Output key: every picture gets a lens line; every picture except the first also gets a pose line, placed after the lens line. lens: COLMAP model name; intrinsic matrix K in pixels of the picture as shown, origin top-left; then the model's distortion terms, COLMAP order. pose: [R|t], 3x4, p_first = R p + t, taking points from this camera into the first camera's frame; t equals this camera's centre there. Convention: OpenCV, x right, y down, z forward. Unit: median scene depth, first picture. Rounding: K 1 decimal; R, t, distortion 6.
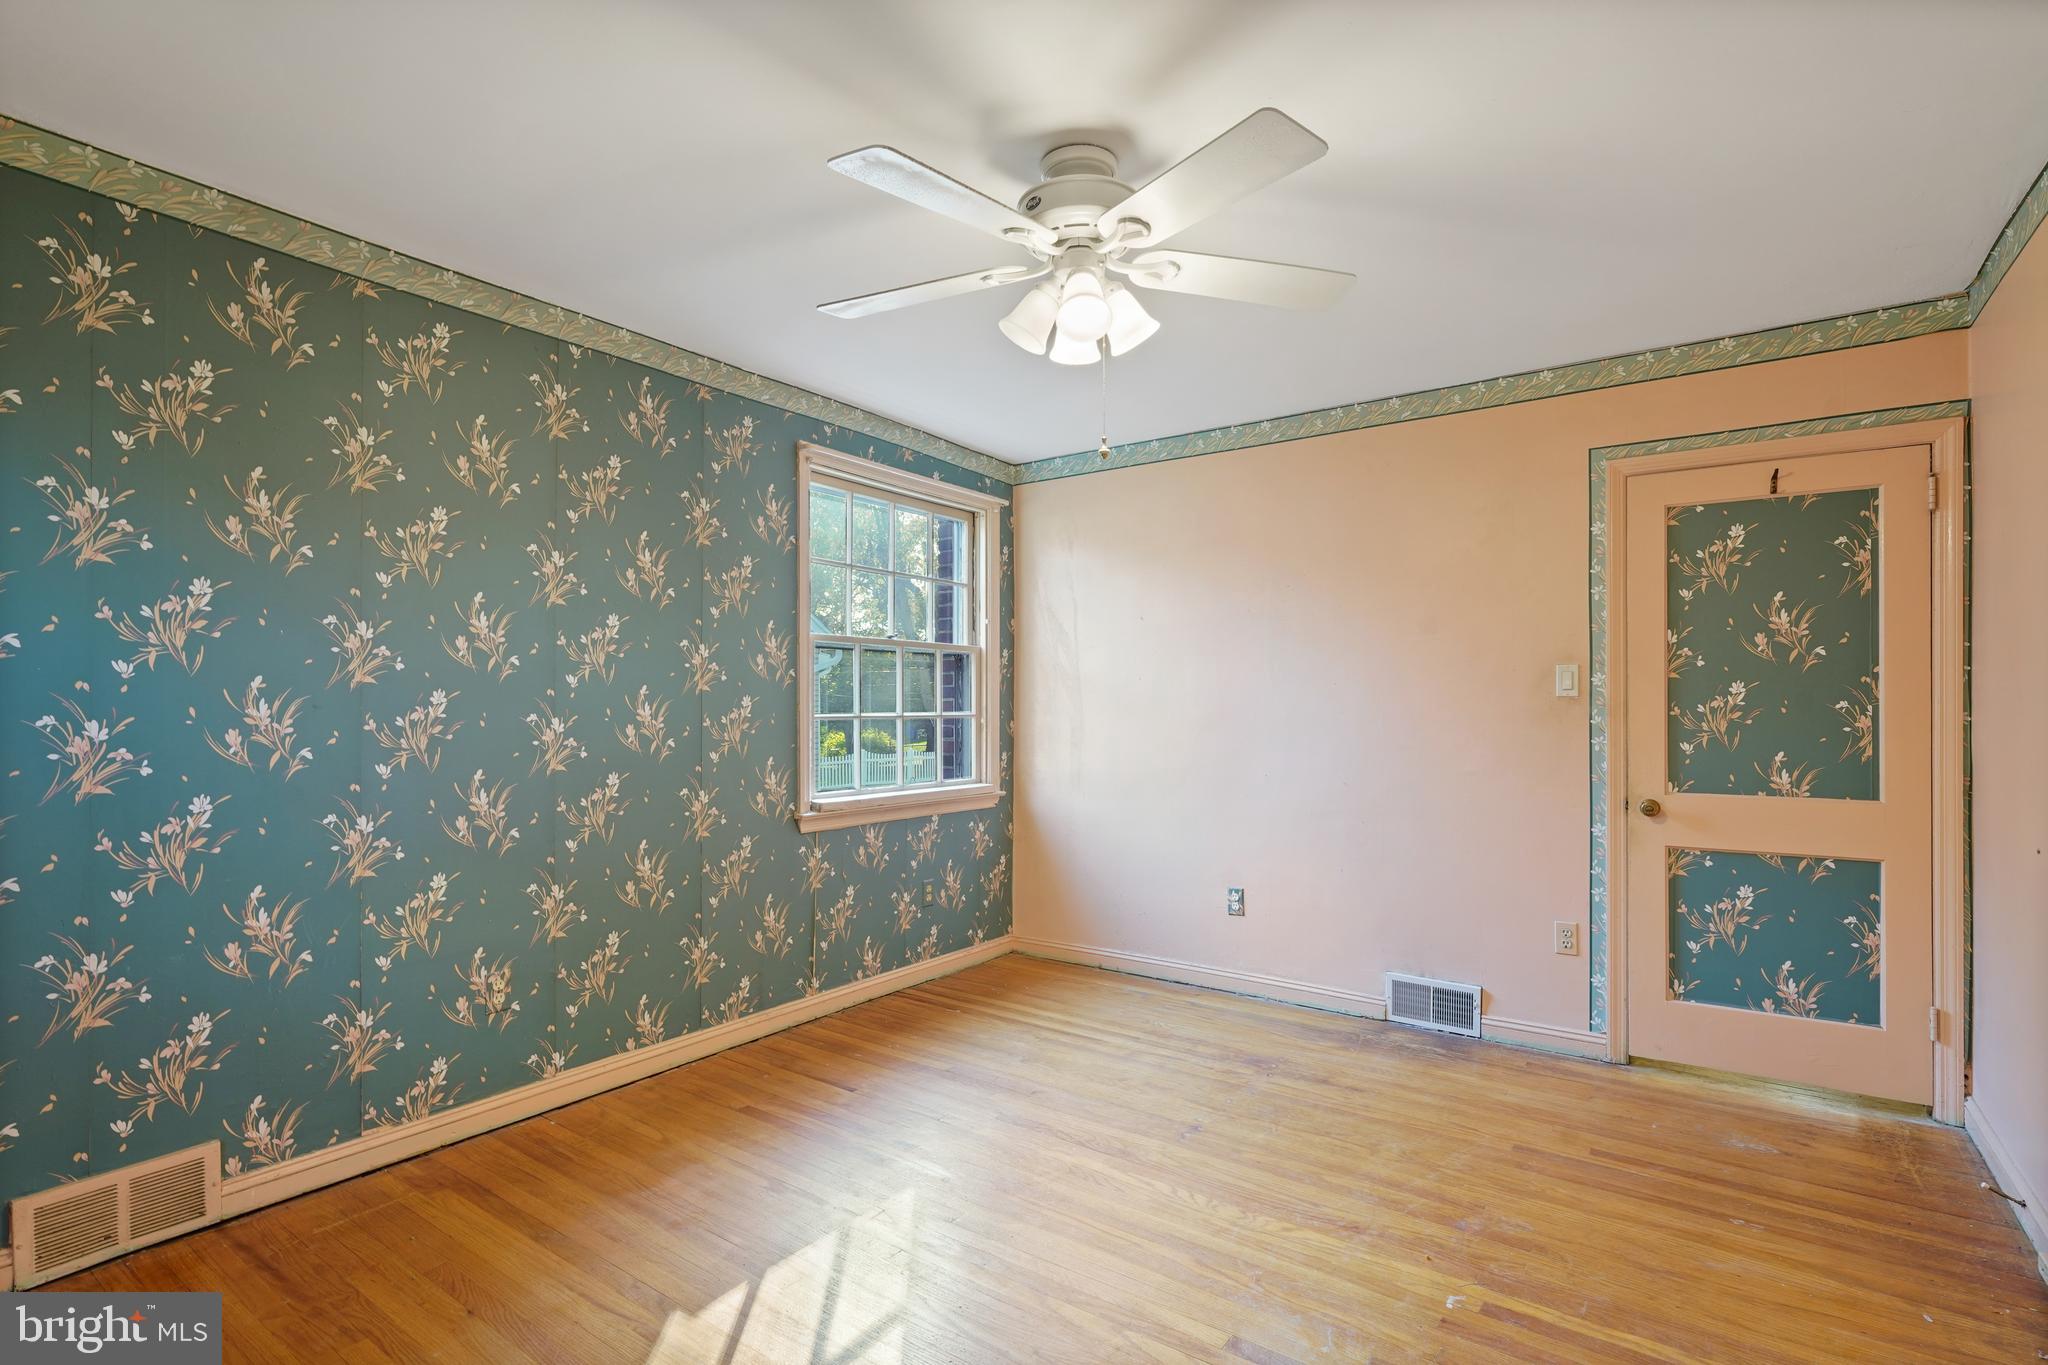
lens RADIAL K [[967.4, 0, 1027.1], [0, 967.4, 695.1], [0, 0, 1]] dist [0.003675, 0.000701]
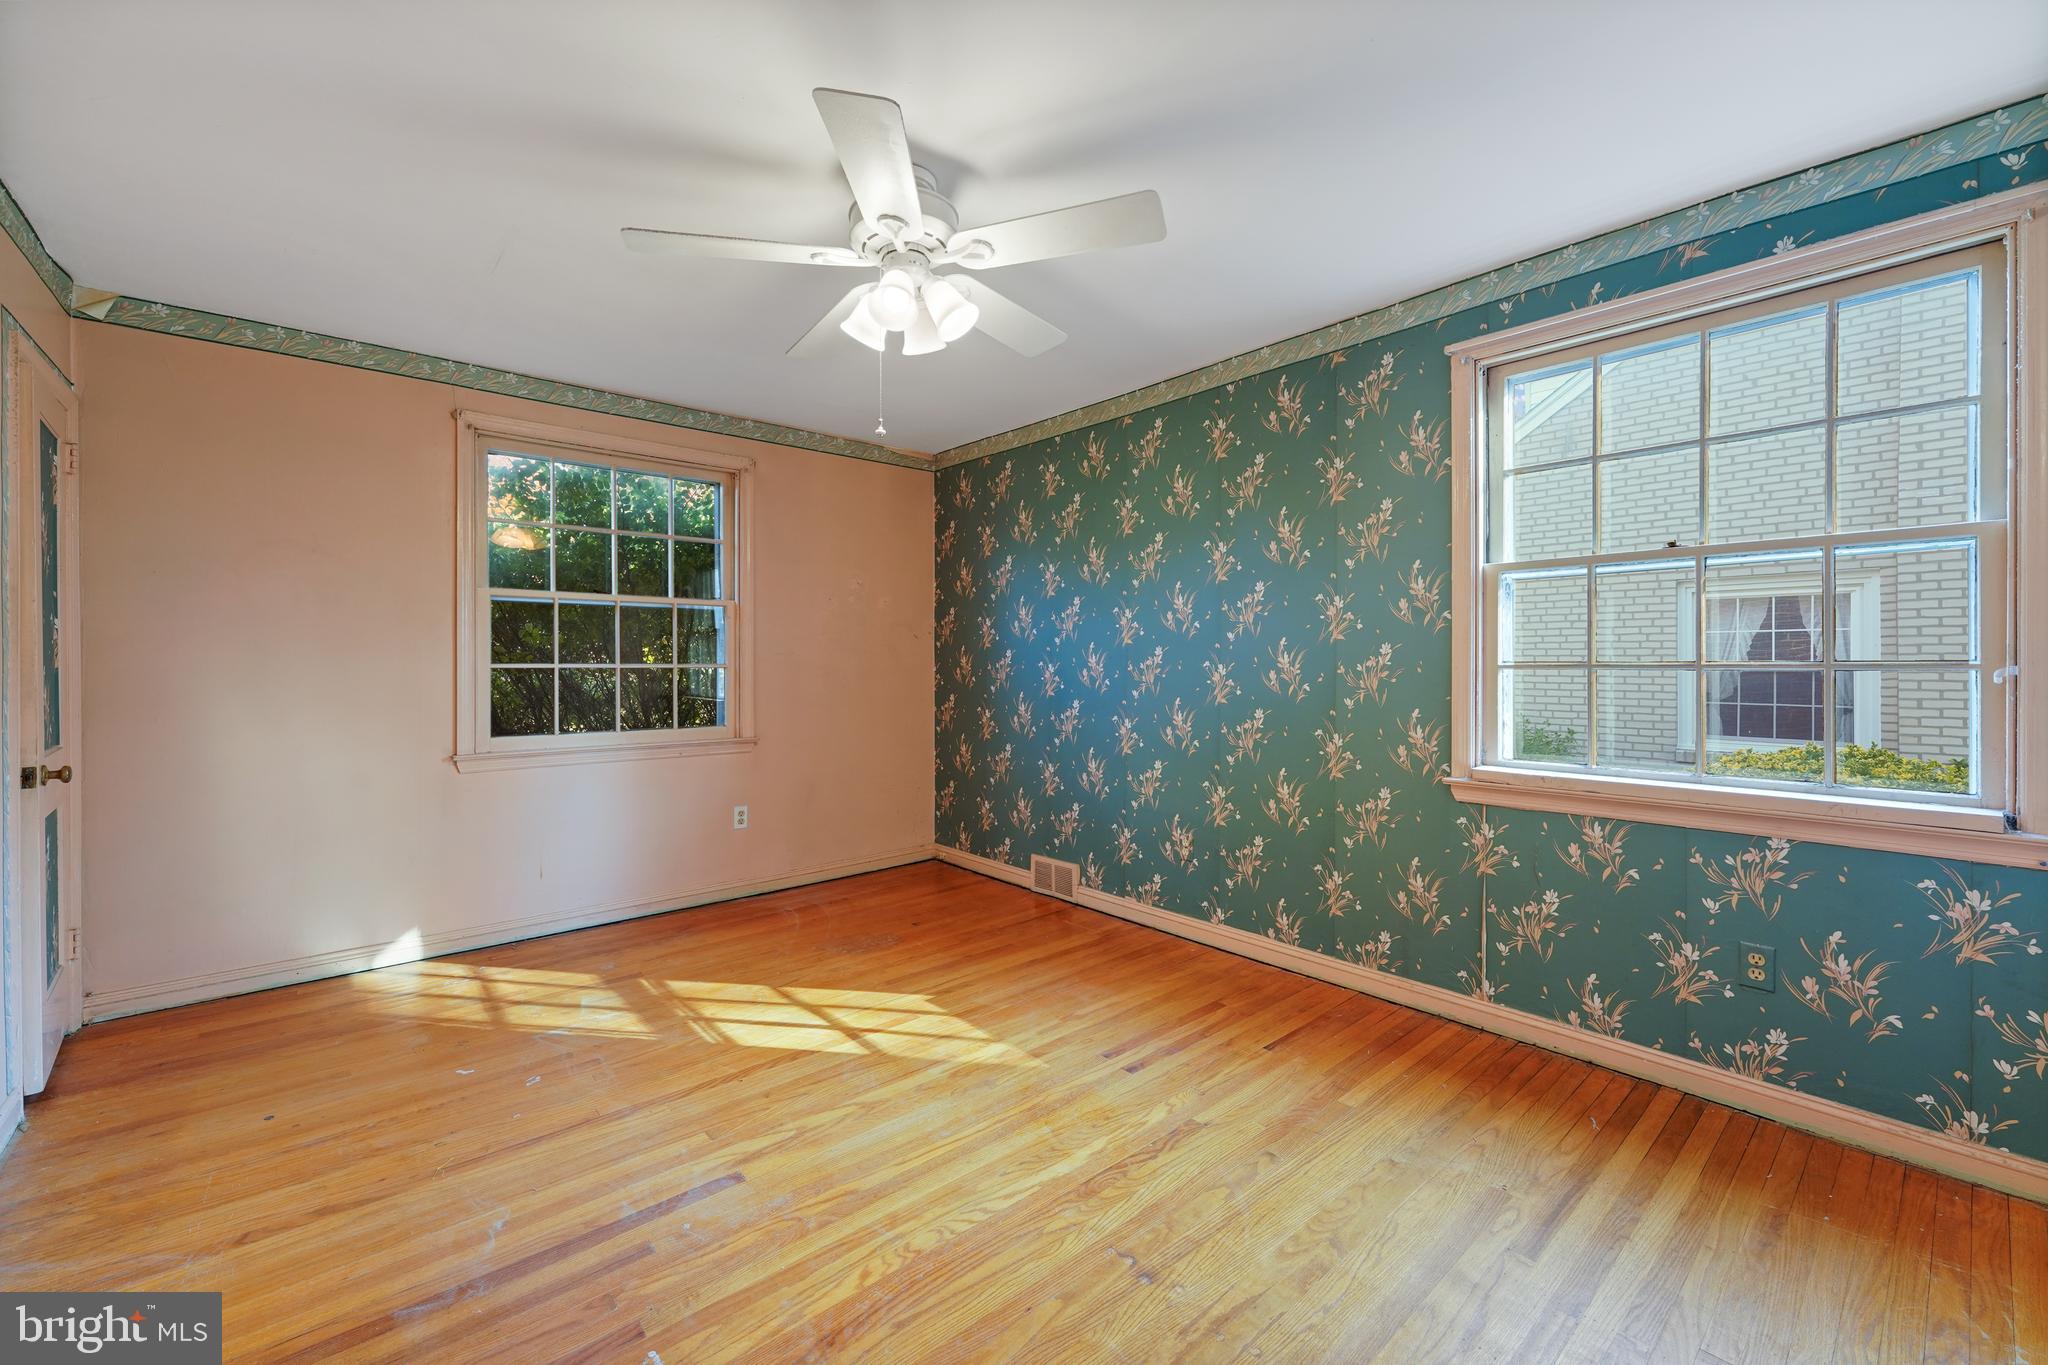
lens RADIAL K [[829.4, 0, 1023.4], [0, 829.4, 654.0], [0, 0, 1]] dist [0.000555, 0.000025]
pose [[-0.226064, -0.007537, -0.974083, 0.665580], [0.017433, 0.999779, -0.011781, 0.016789], [0.973956, -0.019644, -0.225882, 0.923033]]
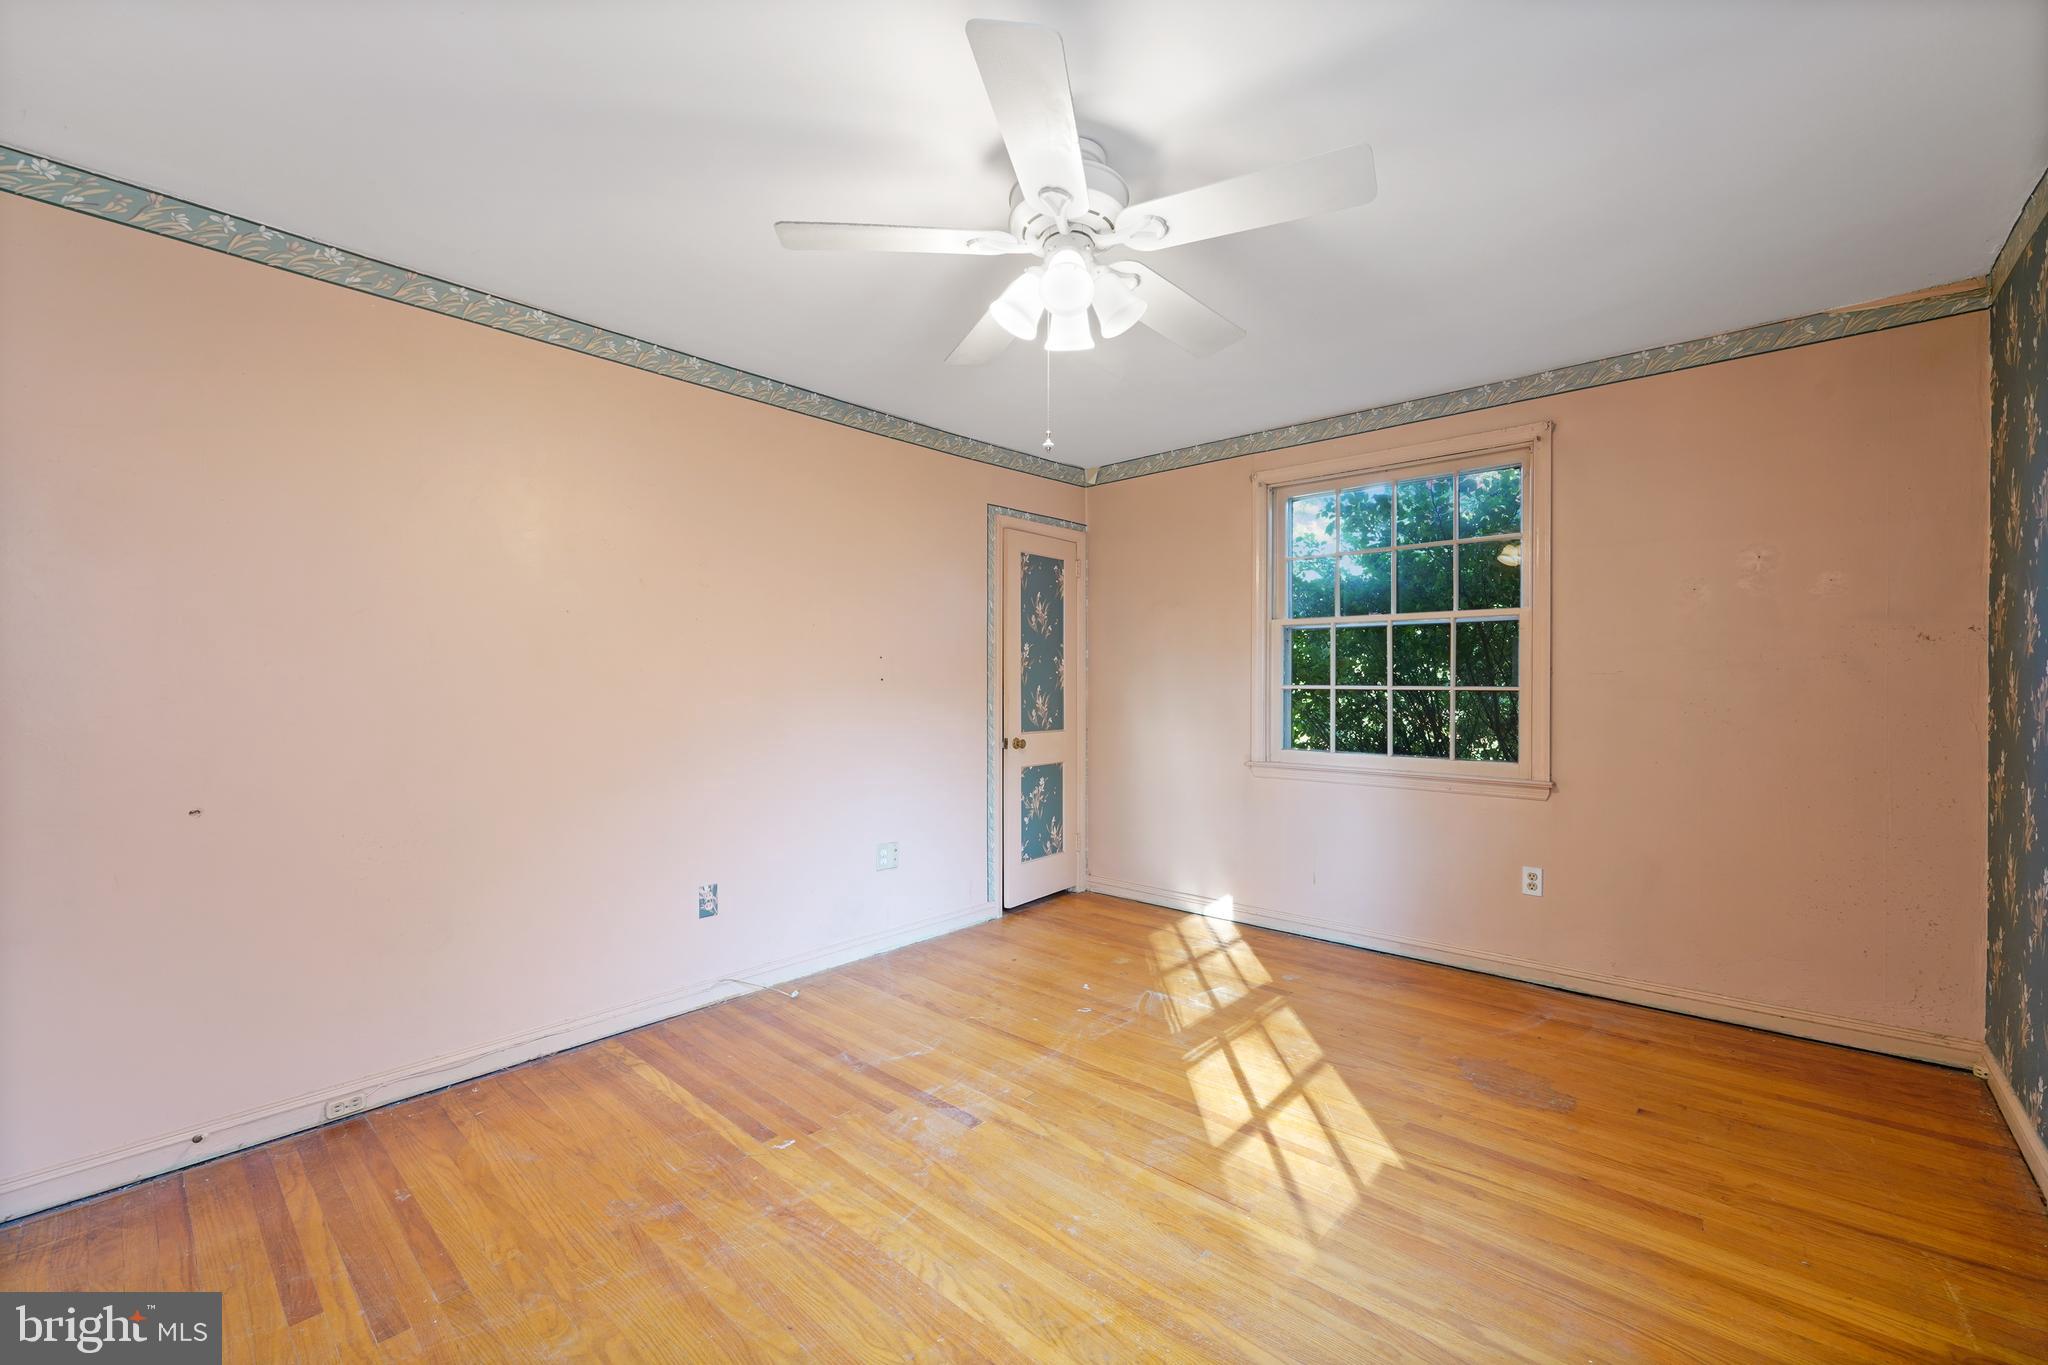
lens RADIAL K [[829.9, 0, 1022.3], [0, 829.9, 673.7], [0, 0, 1]] dist [-0.001675, -0.000096]
pose [[-0.994654, 0.002962, 0.103220, 0.007574], [0.000262, 0.999658, -0.026156, 0.020044], [-0.103262, -0.025989, -0.994315, 1.288623]]
